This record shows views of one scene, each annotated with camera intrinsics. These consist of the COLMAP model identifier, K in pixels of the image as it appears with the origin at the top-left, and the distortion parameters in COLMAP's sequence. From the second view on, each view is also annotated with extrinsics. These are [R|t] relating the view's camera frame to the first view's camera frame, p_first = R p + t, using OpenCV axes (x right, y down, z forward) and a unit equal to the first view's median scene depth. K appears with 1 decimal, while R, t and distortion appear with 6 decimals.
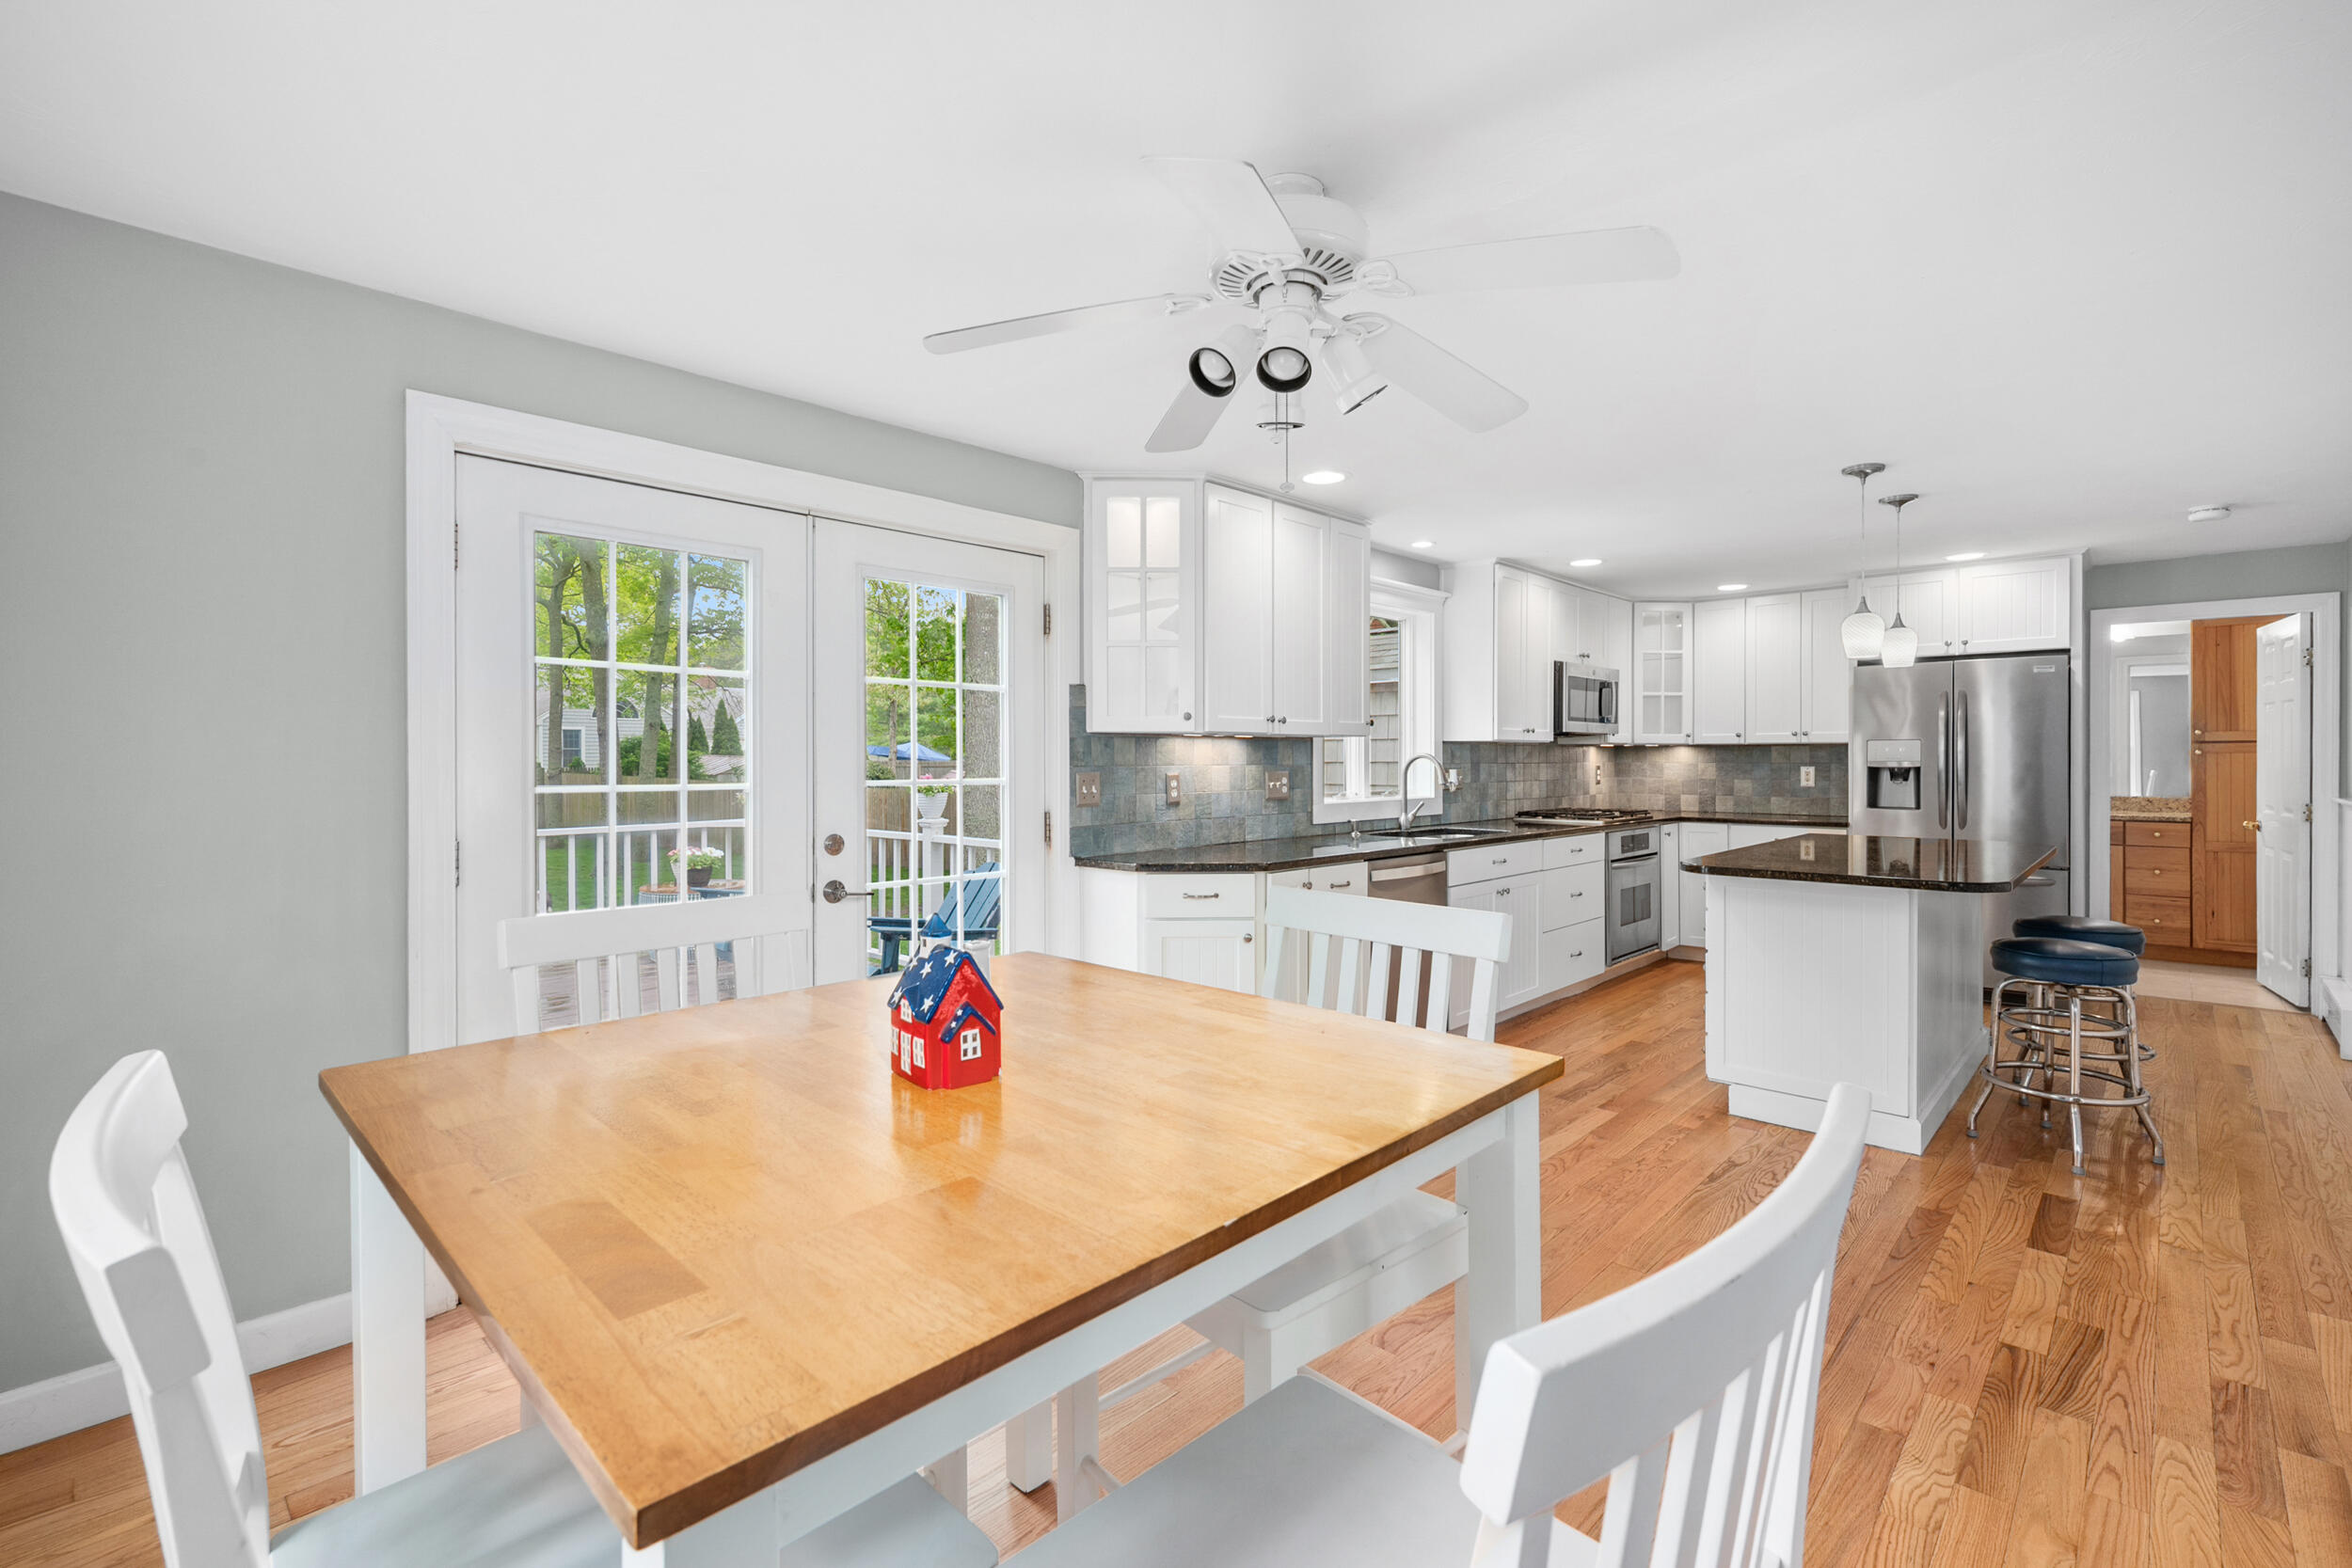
lens RADIAL K [[1046.6, 0, 1174.8], [0, 1046.6, 765.9], [0, 0, 1]] dist [-0.000005, -0.000069]
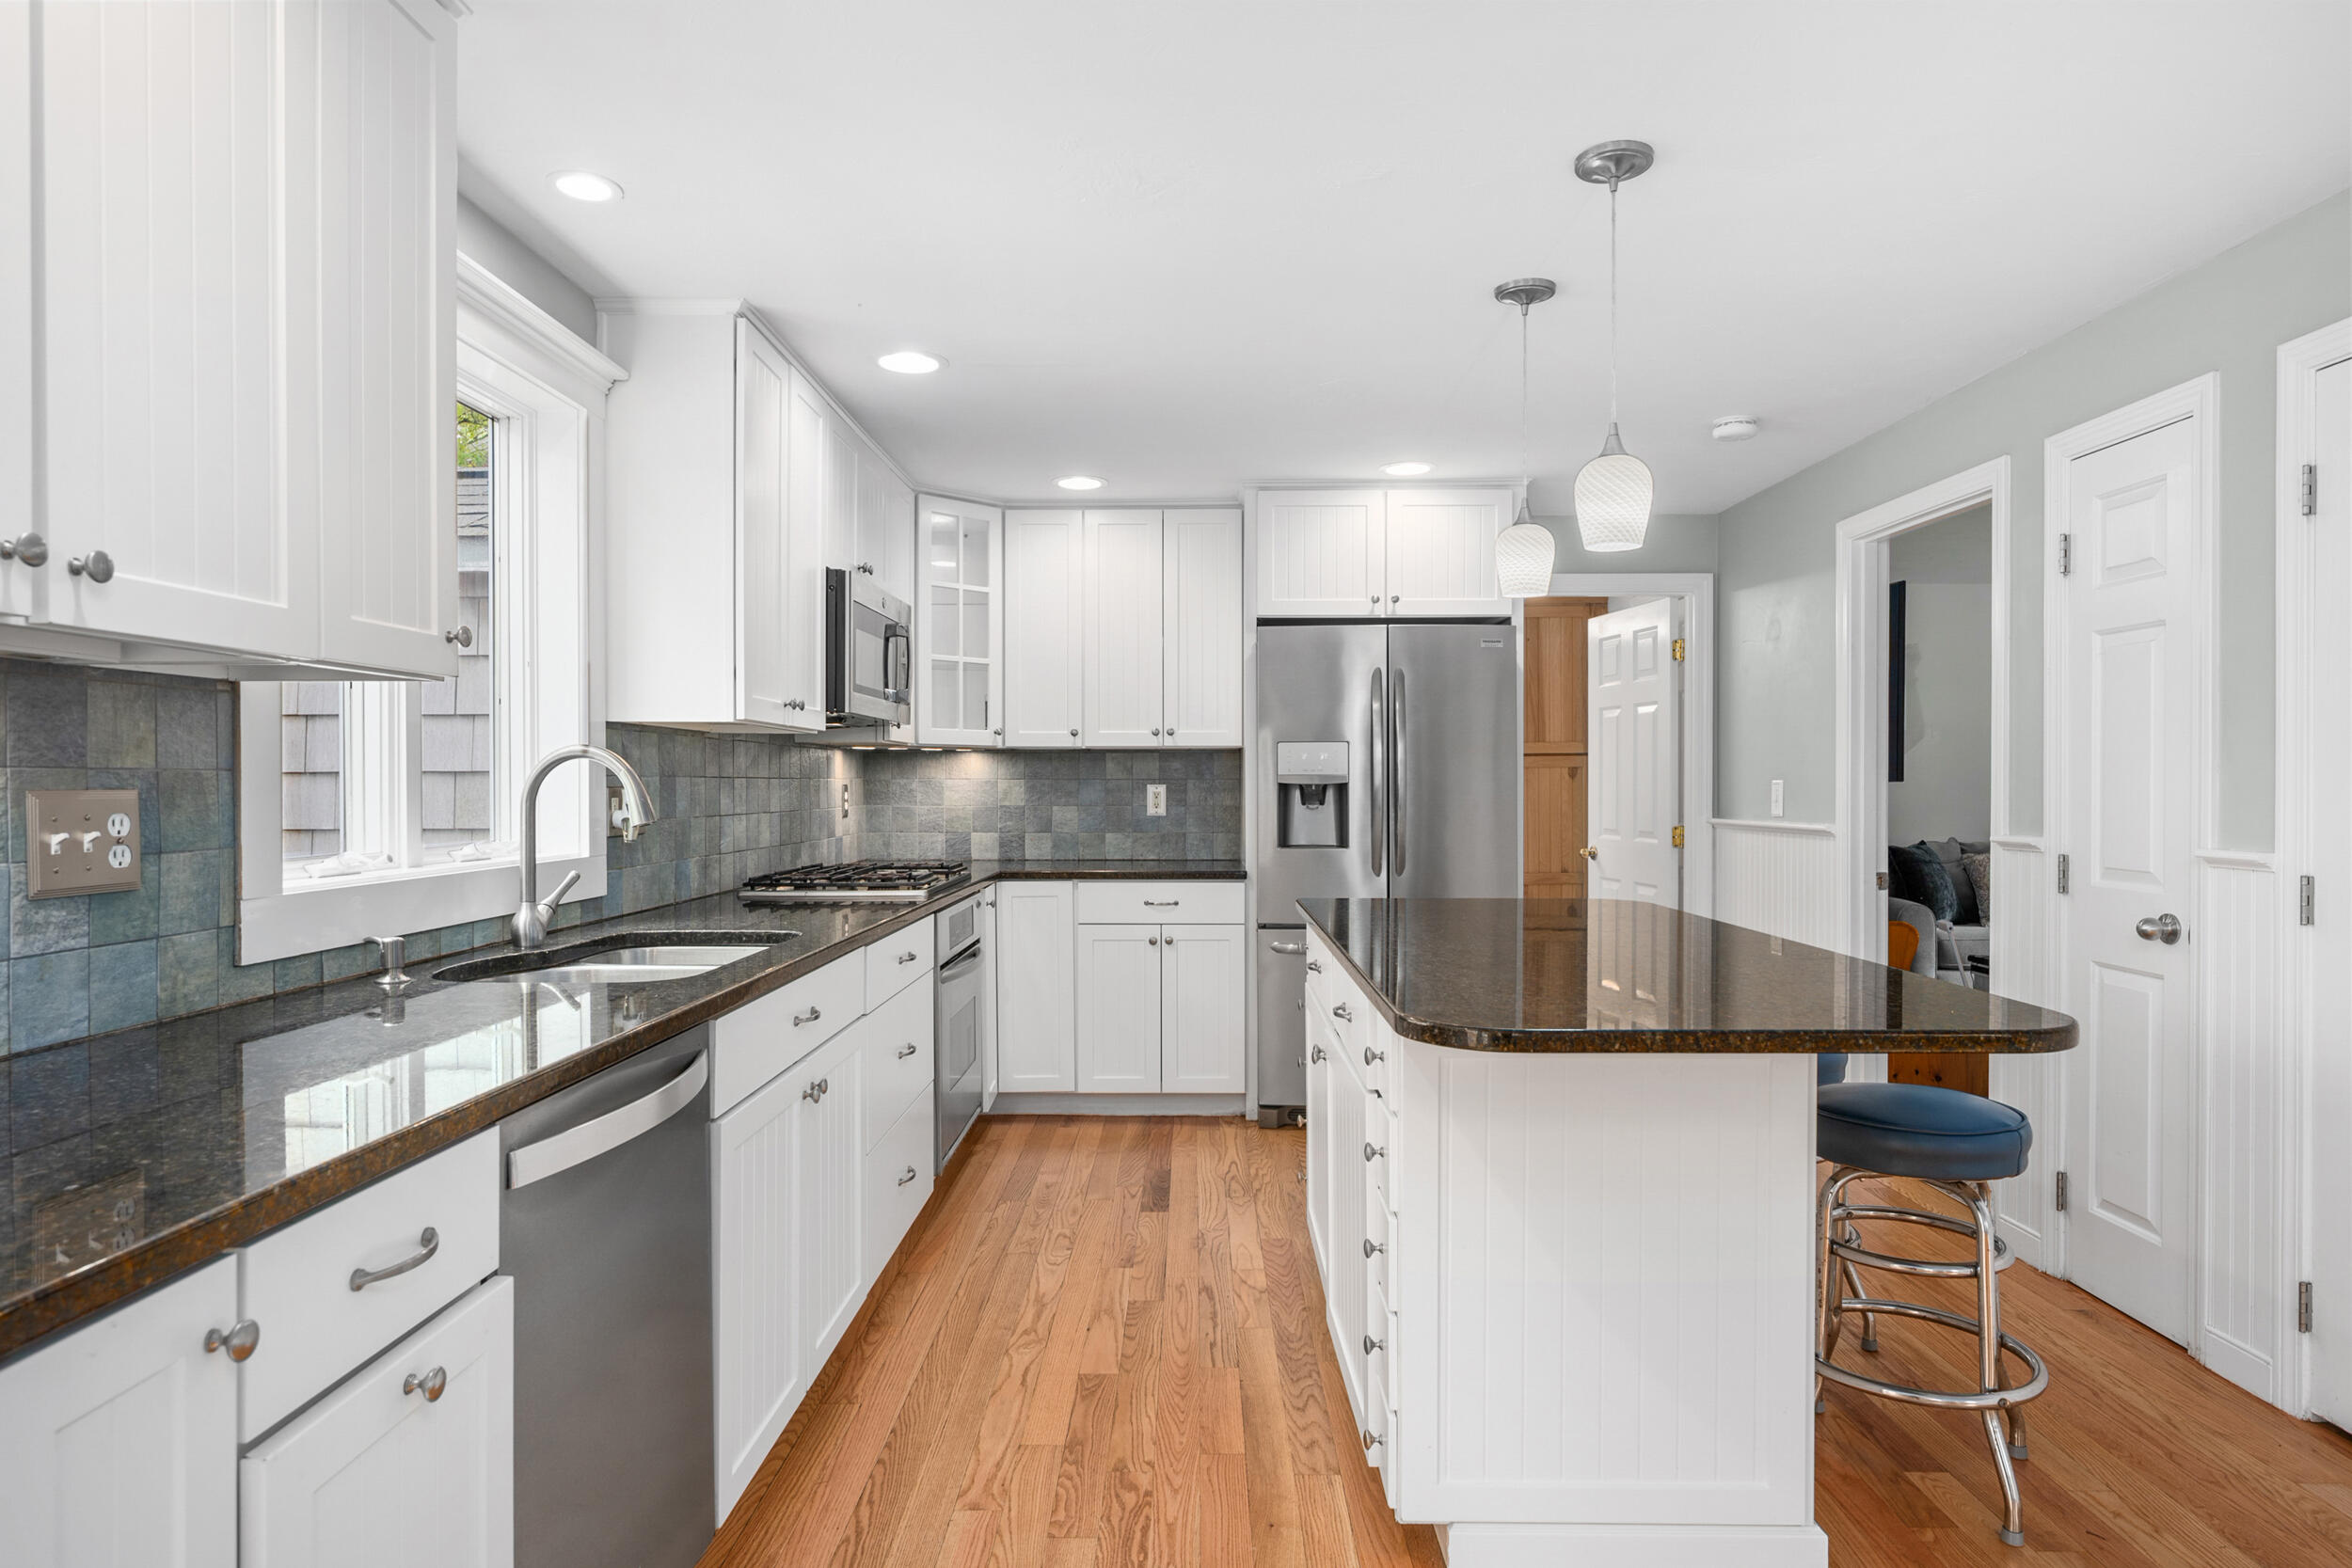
lens RADIAL K [[1346.8, 0, 1176.5], [0, 1346.8, 793.0], [0, 0, 1]] dist [-0.002377, -0.000088]
pose [[0.730749, -0.004651, 0.682630, 0.055981], [0.004729, 0.999987, 0.001751, 0.005201], [-0.682629, 0.001948, 0.730762, 0.462285]]
